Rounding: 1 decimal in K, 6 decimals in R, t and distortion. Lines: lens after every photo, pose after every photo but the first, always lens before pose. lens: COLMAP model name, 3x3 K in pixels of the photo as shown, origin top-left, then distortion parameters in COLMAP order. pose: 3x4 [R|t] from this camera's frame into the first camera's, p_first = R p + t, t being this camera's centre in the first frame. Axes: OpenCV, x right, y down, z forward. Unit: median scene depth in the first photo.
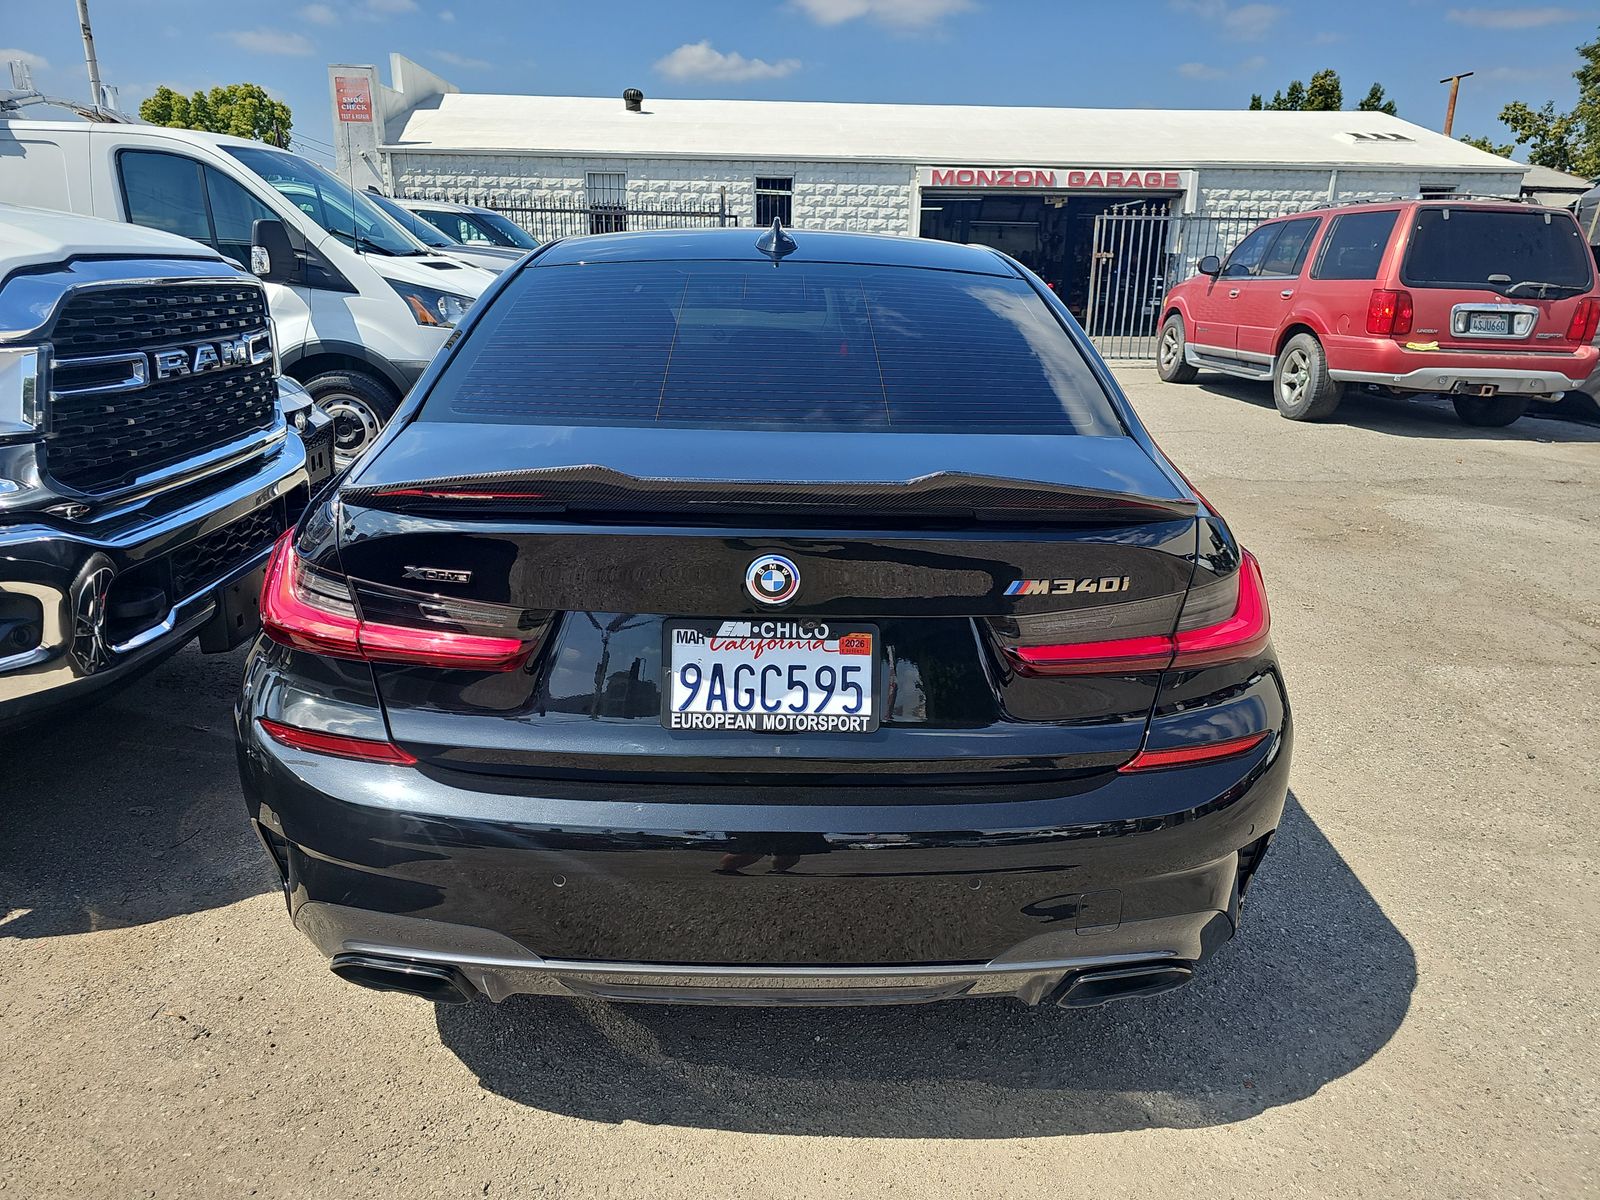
lens RADIAL K [[1082.0, 0, 783.8], [0, 1082.0, 656.6], [0, 0, 1]] dist [0.044505, -0.045524]
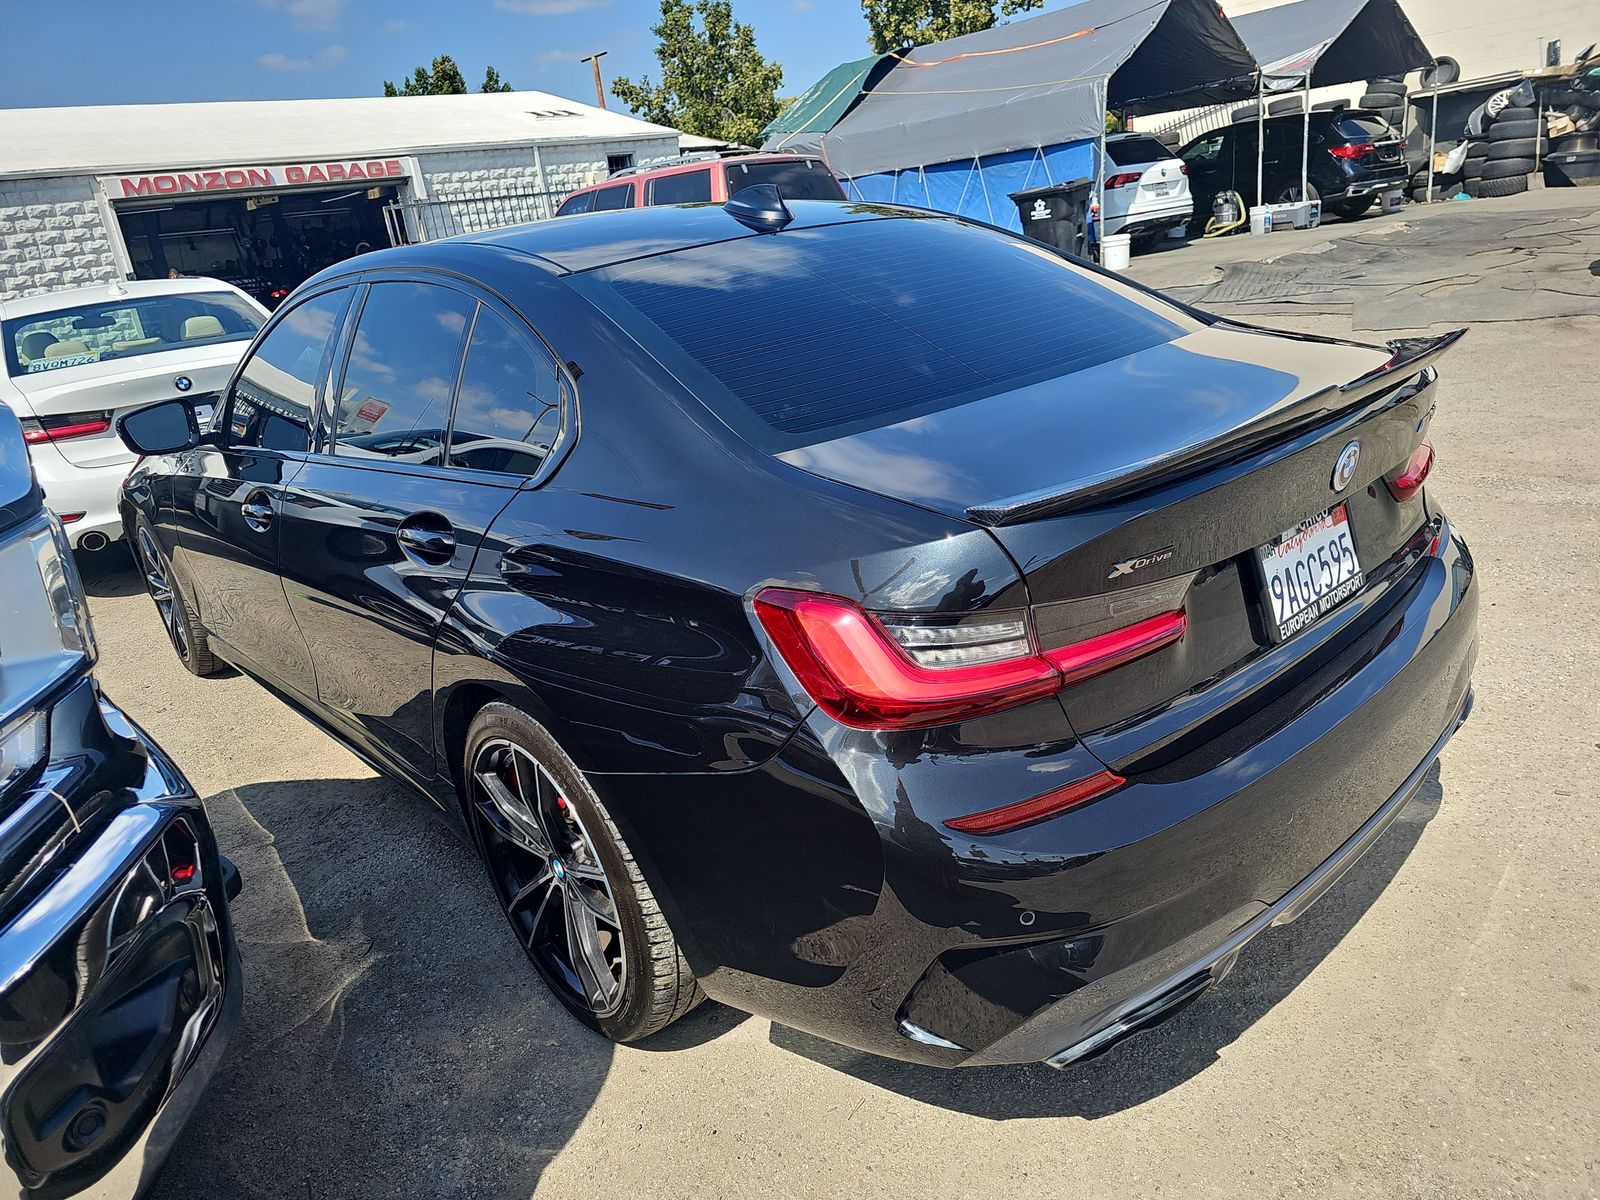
lens RADIAL K [[1082.0, 0, 783.8], [0, 1082.0, 656.6], [0, 0, 1]] dist [0.044505, -0.045524]
pose [[0.730185, -0.349350, 0.587184, -0.120359], [0.346197, 0.930083, 0.122852, -0.023930], [-0.589048, 0.113577, 0.800077, 0.051004]]
